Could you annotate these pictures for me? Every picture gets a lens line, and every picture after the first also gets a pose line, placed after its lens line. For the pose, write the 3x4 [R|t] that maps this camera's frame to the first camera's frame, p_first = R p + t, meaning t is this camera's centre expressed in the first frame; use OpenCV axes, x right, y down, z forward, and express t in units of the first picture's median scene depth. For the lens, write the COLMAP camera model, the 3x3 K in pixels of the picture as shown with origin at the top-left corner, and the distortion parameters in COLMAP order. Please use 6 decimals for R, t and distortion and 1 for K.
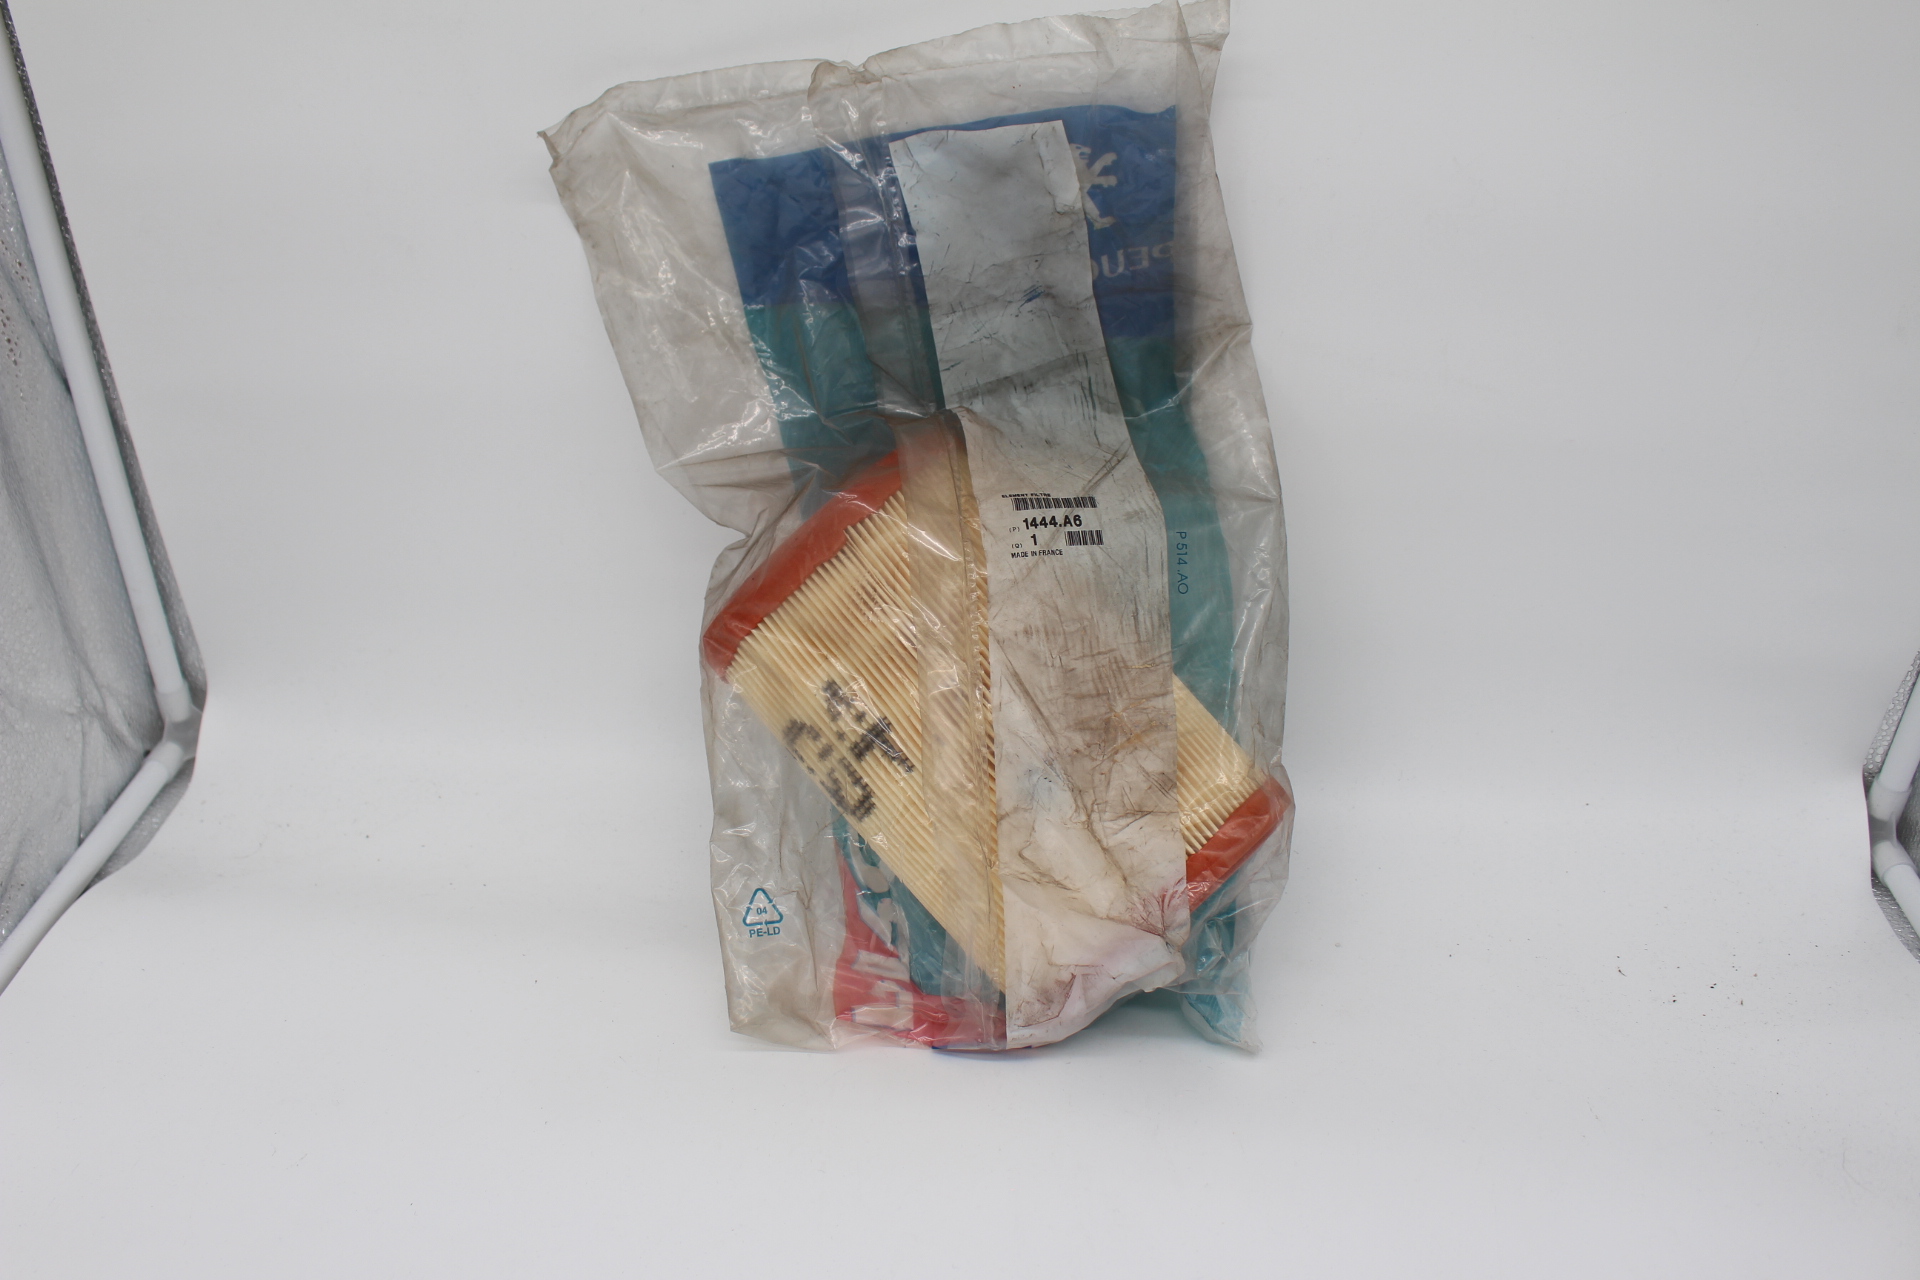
lens RADIAL K [[1592.5, 0, 918.3], [0, 1592.5, 639.9], [0, 0, 1]] dist [-0.165330, 0.153388]
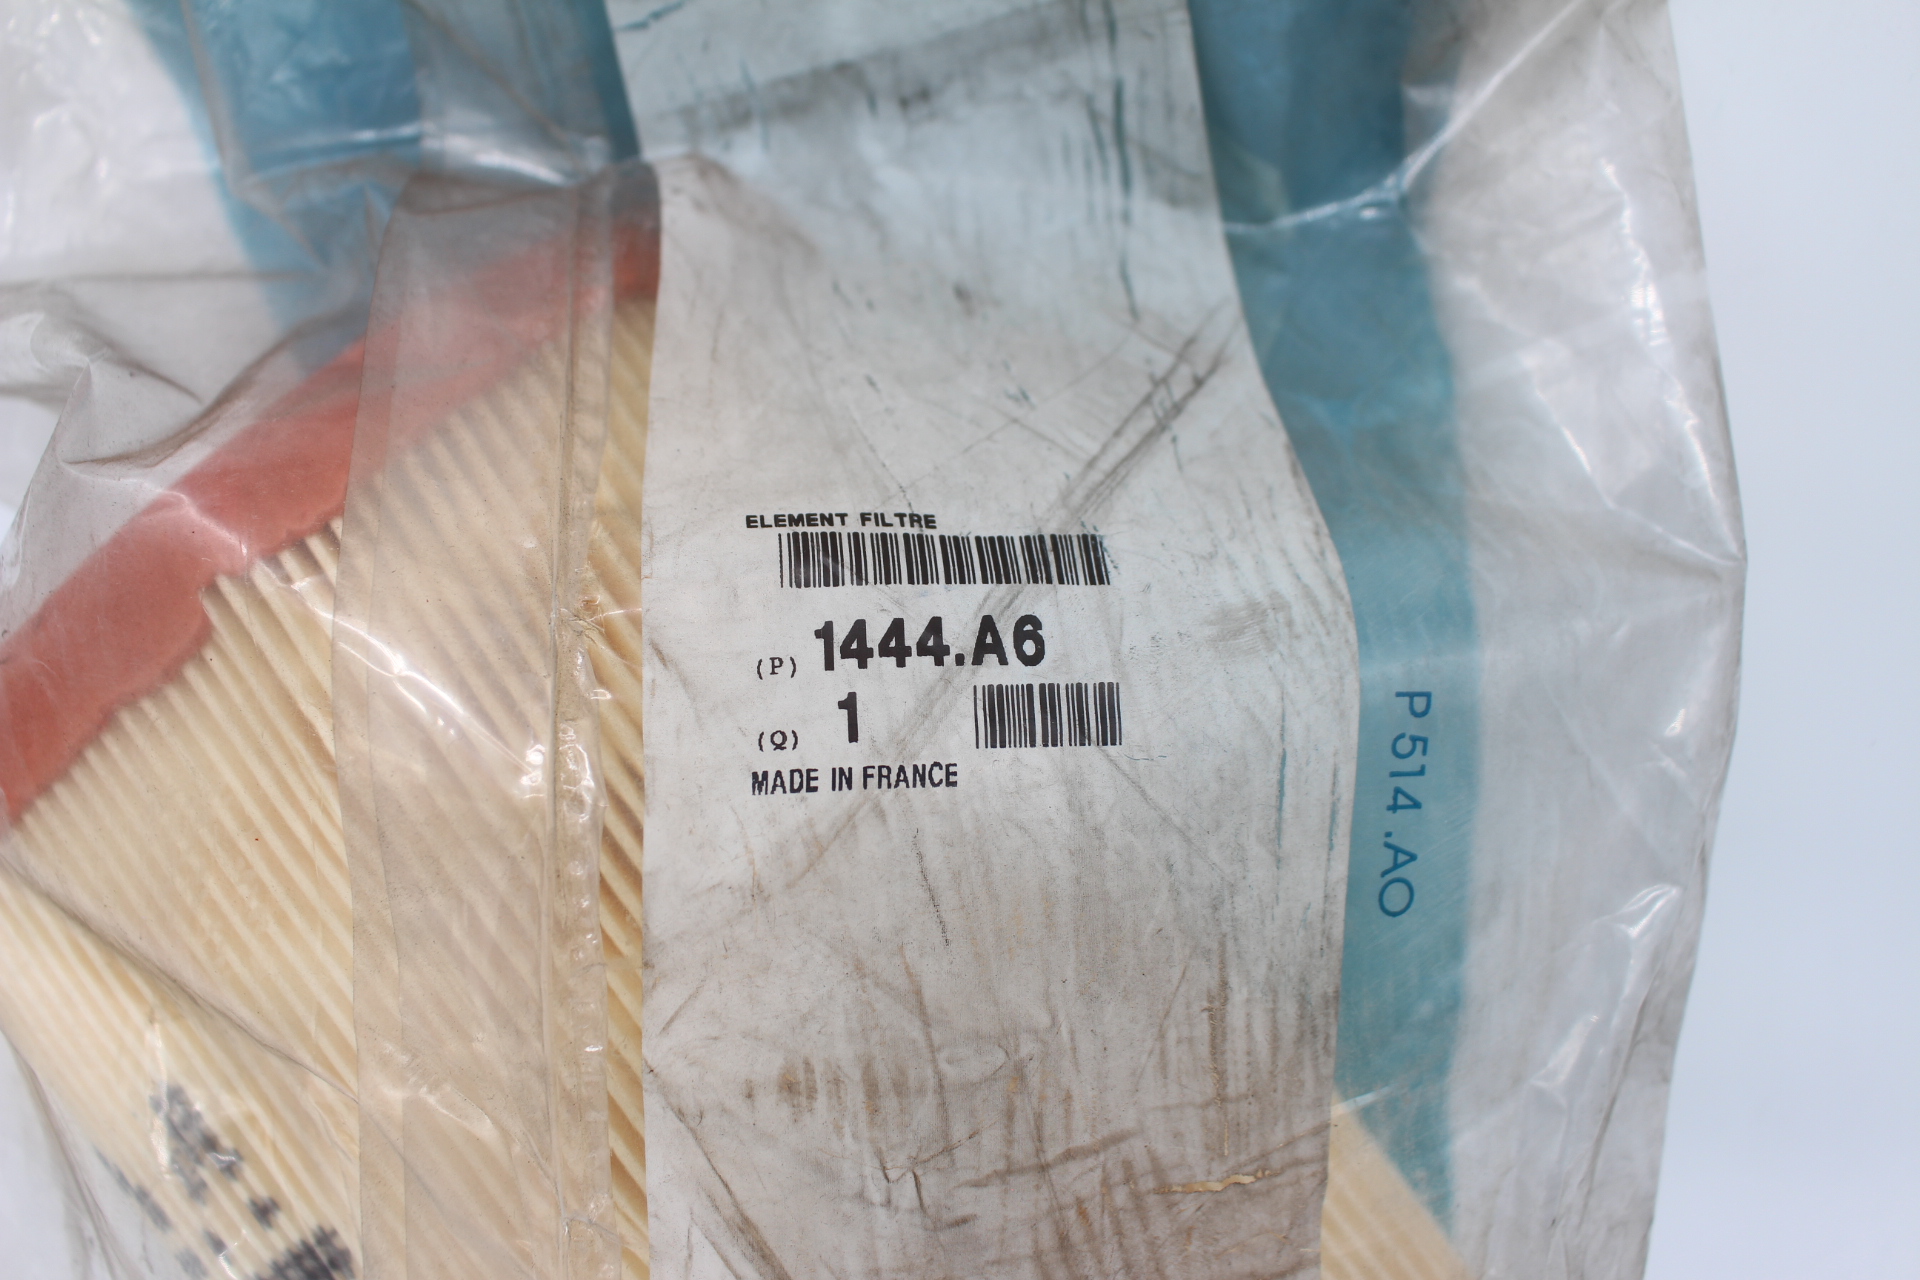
lens RADIAL K [[1592.5, 0, 918.3], [0, 1592.5, 639.9], [0, 0, 1]] dist [-0.165330, 0.153388]
pose [[0.998078, 0.061447, 0.008057, 0.080017], [-0.061937, 0.984595, 0.163511, -0.115707], [0.002115, -0.163696, 0.986509, 0.743095]]
